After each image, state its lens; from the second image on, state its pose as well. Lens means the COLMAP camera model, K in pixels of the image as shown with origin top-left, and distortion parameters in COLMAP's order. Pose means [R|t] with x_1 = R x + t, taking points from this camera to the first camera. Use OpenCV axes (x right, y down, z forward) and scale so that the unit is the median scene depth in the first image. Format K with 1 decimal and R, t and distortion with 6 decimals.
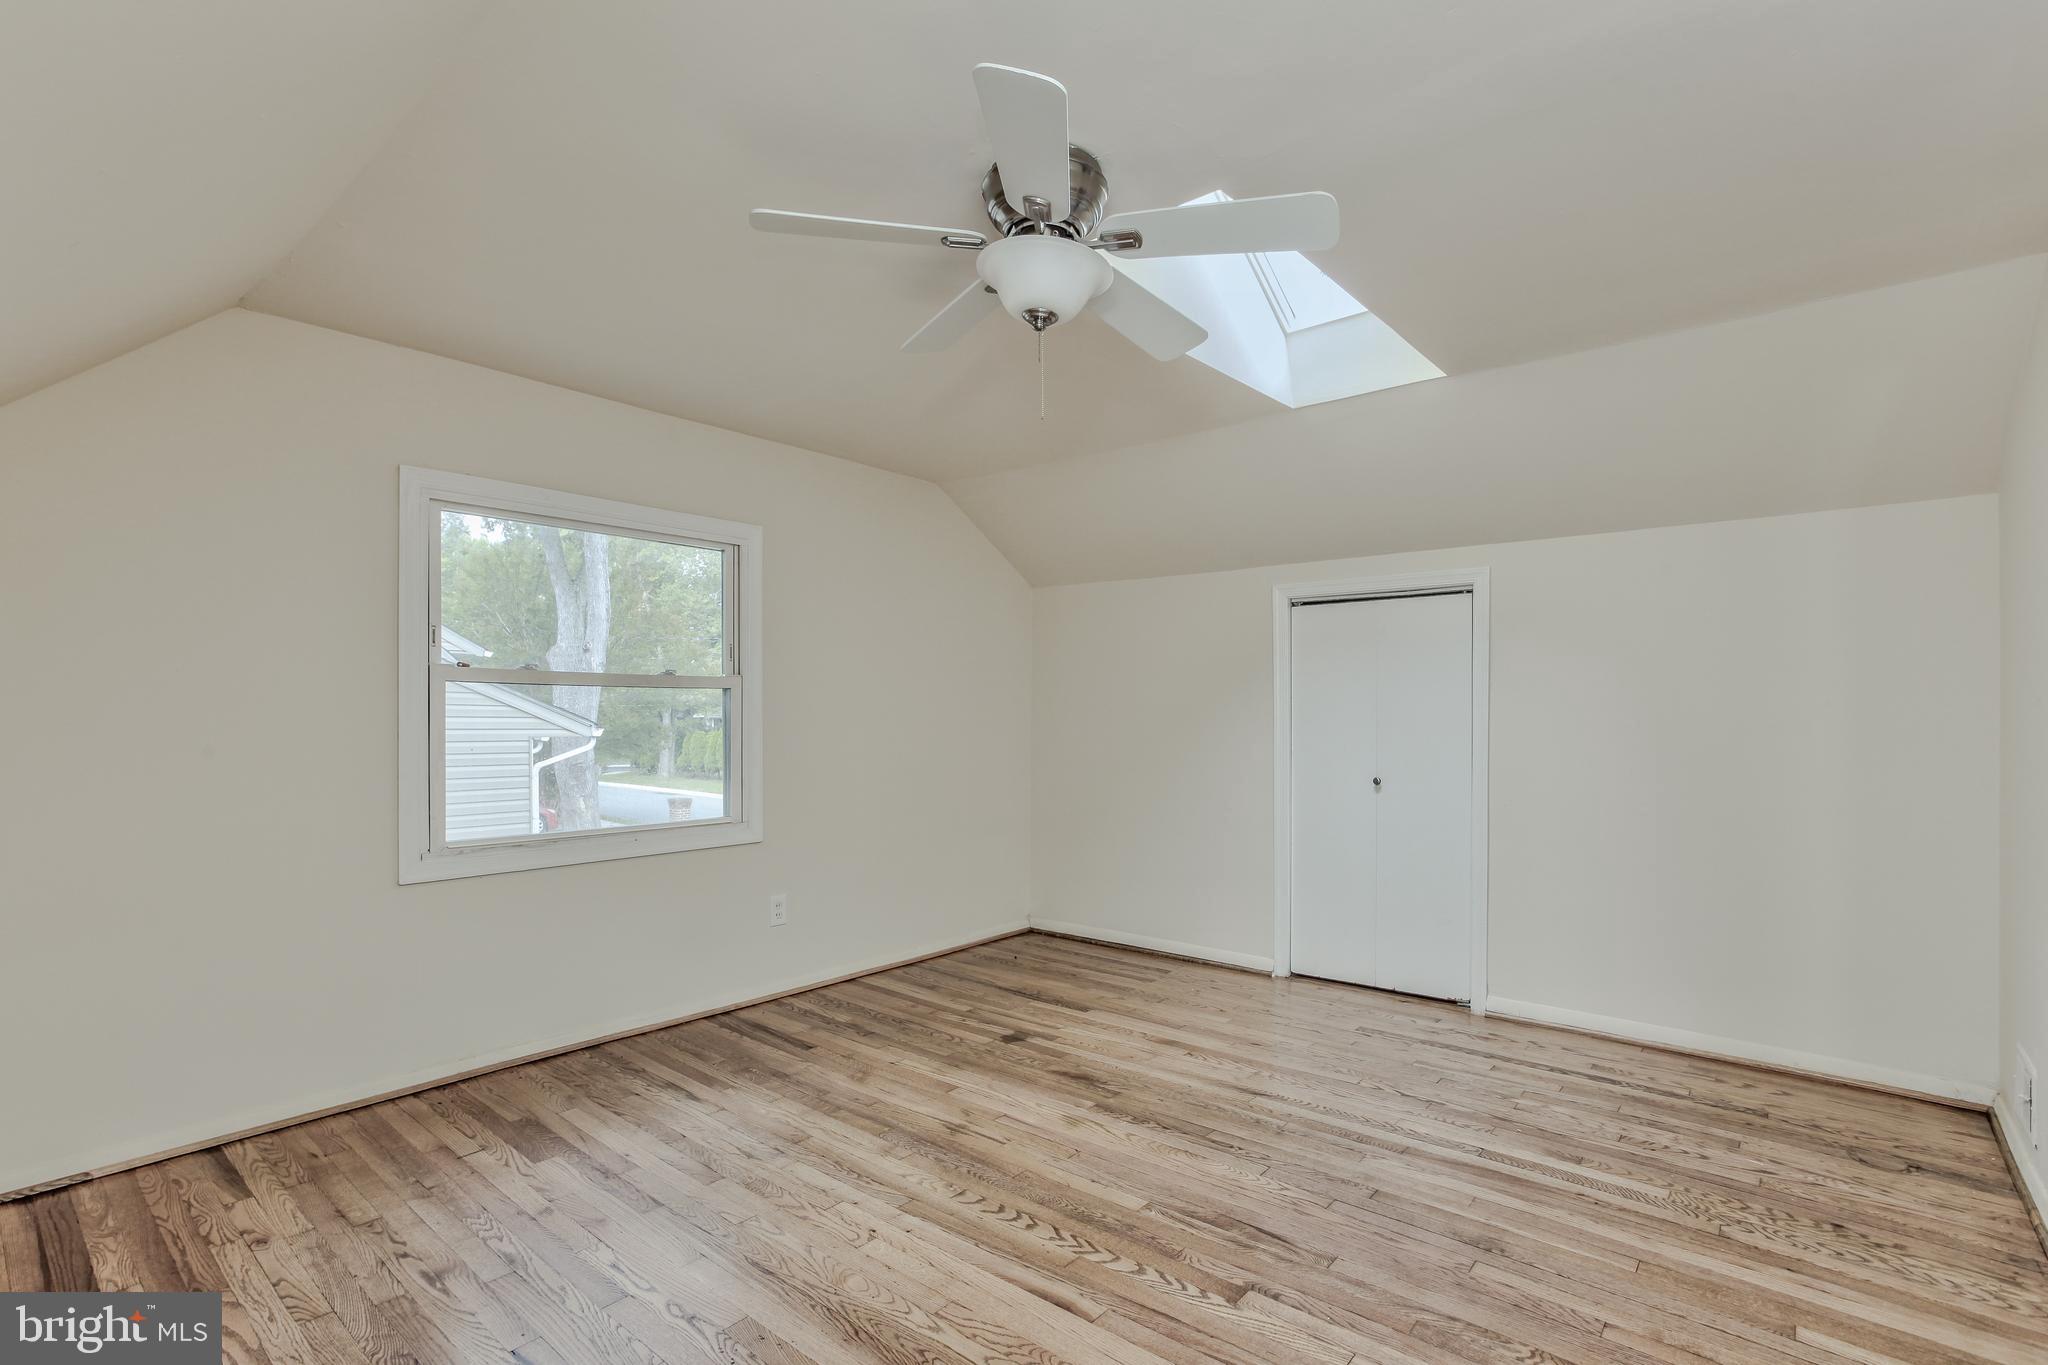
lens RADIAL K [[935.4, 0, 1036.5], [0, 935.4, 702.8], [0, 0, 1]] dist [-0.019122, 0.005758]
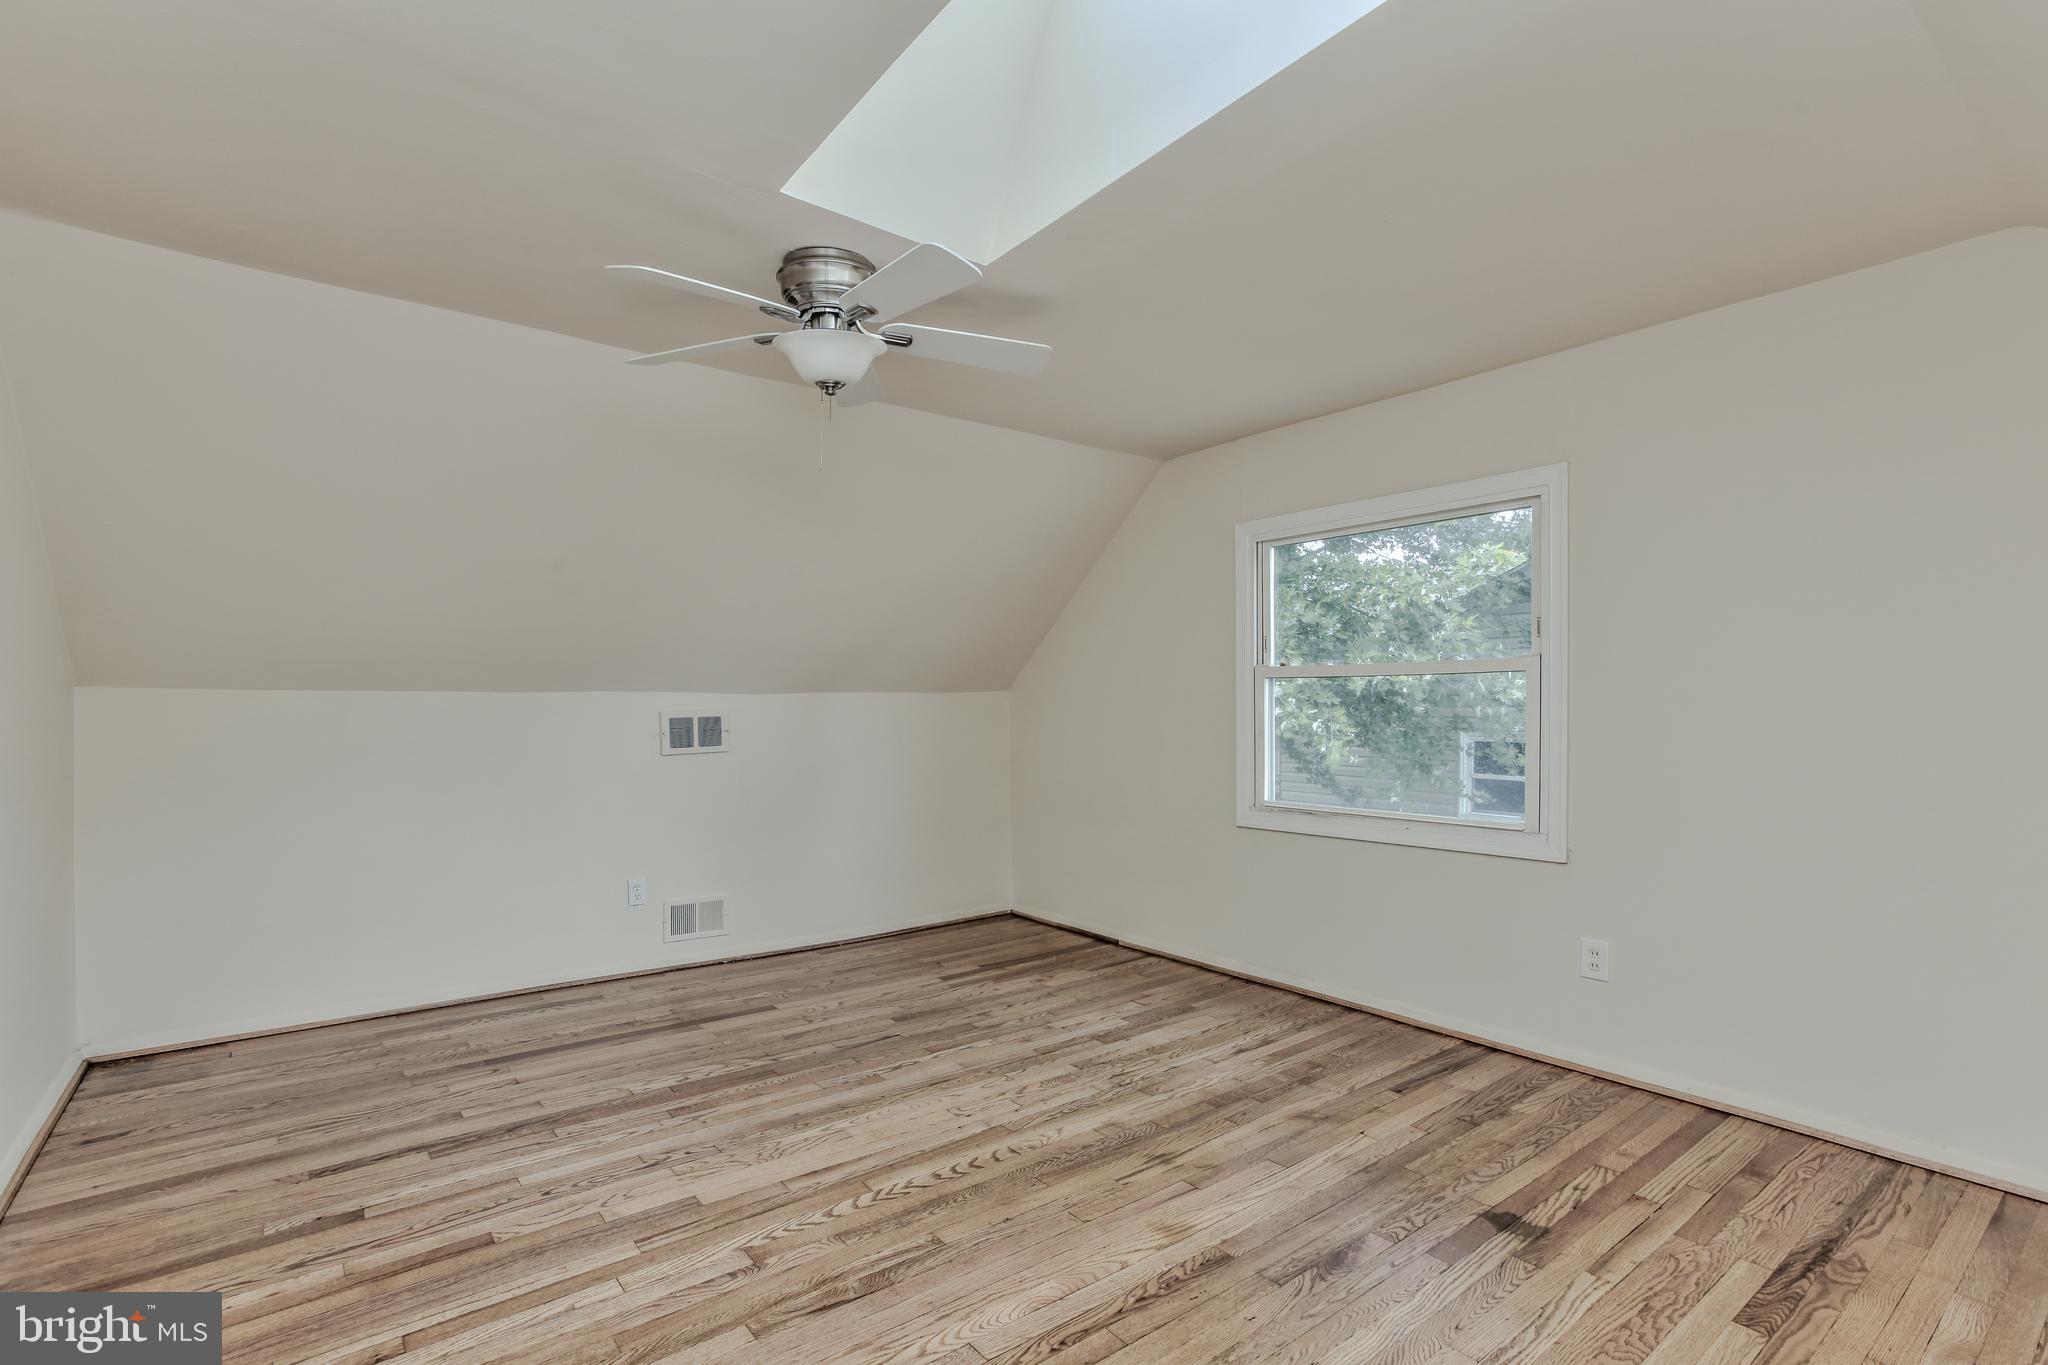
lens RADIAL K [[935.4, 0, 1032.1], [0, 935.4, 685.8], [0, 0, 1]] dist [-0.019122, 0.005758]
pose [[-0.184925, -0.023870, -0.982463, 0.758292], [0.016962, 0.999479, -0.027476, 0.018458], [0.982606, -0.021746, -0.184424, 0.954970]]
